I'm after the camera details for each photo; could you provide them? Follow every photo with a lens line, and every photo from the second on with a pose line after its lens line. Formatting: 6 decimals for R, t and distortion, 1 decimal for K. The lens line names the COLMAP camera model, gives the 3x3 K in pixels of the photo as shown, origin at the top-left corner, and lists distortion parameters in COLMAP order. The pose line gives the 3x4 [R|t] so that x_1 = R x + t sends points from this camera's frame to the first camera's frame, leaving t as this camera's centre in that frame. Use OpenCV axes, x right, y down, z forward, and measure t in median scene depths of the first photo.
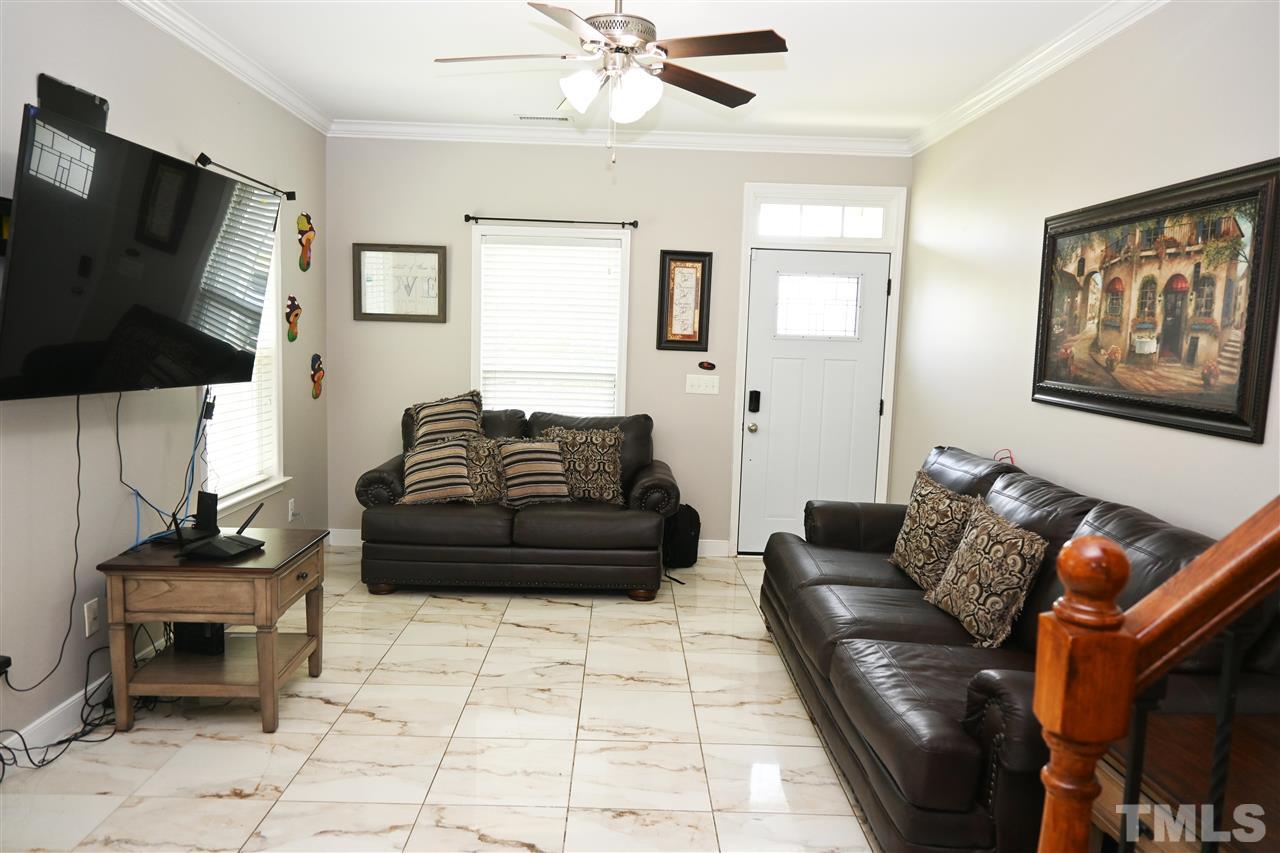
lens RADIAL K [[864.9, 0, 640.0], [0, 864.9, 426.5], [0, 0, 1]] dist [-0.005299, 0.001641]
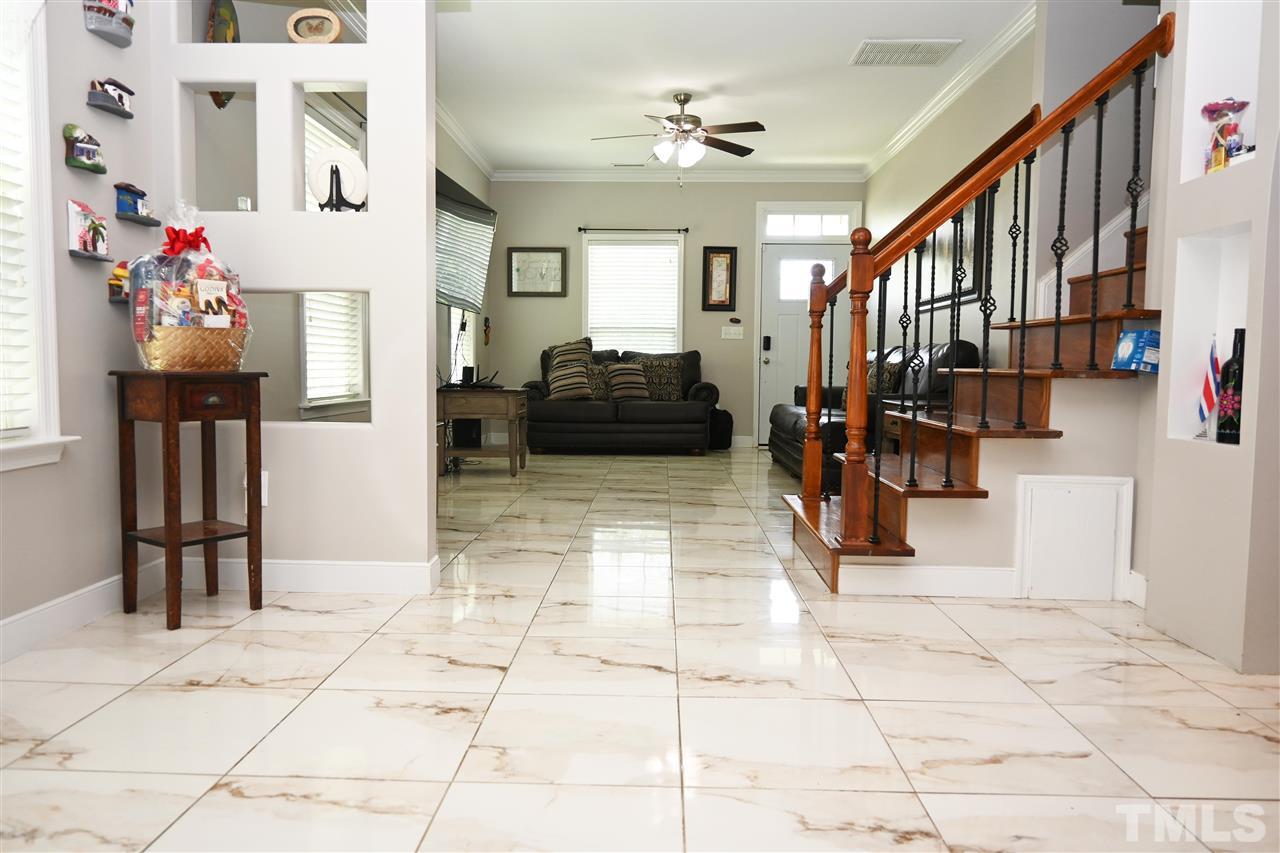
lens RADIAL K [[864.9, 0, 640.0], [0, 864.9, 426.5], [0, 0, 1]] dist [-0.005299, 0.001641]
pose [[0.998791, -0.019543, -0.045102, -0.026513], [0.017572, 0.998890, -0.043699, 0.187731], [0.045906, 0.042854, 0.998026, -0.549432]]
